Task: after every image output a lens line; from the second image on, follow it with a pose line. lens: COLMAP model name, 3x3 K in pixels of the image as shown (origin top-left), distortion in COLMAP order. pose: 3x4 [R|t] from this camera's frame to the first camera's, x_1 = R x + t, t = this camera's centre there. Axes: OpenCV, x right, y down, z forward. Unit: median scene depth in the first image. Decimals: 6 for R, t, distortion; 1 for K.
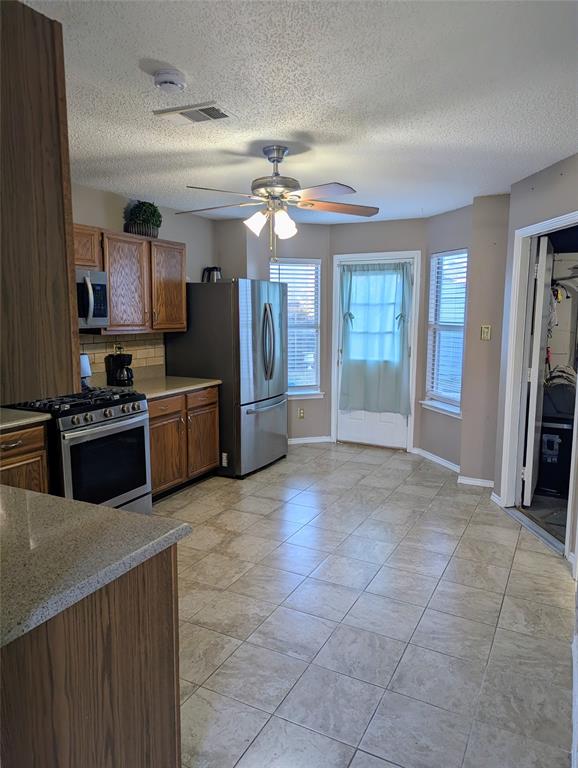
lens RADIAL K [[544.4, 0, 285.0], [0, 544.4, 382.9], [0, 0, 1]] dist [0.047183, -0.047405]
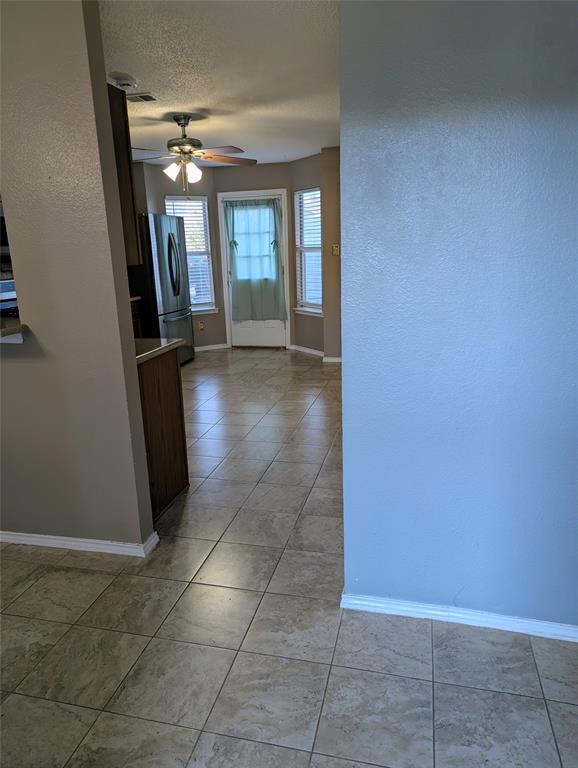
lens RADIAL K [[544.4, 0, 291.4], [0, 544.4, 388.3], [0, 0, 1]] dist [0.047183, -0.047405]
pose [[0.969198, -0.093505, 0.227844, -0.076509], [0.066009, 0.989901, 0.125456, 0.061569], [-0.237274, -0.106552, 0.965582, -0.293629]]
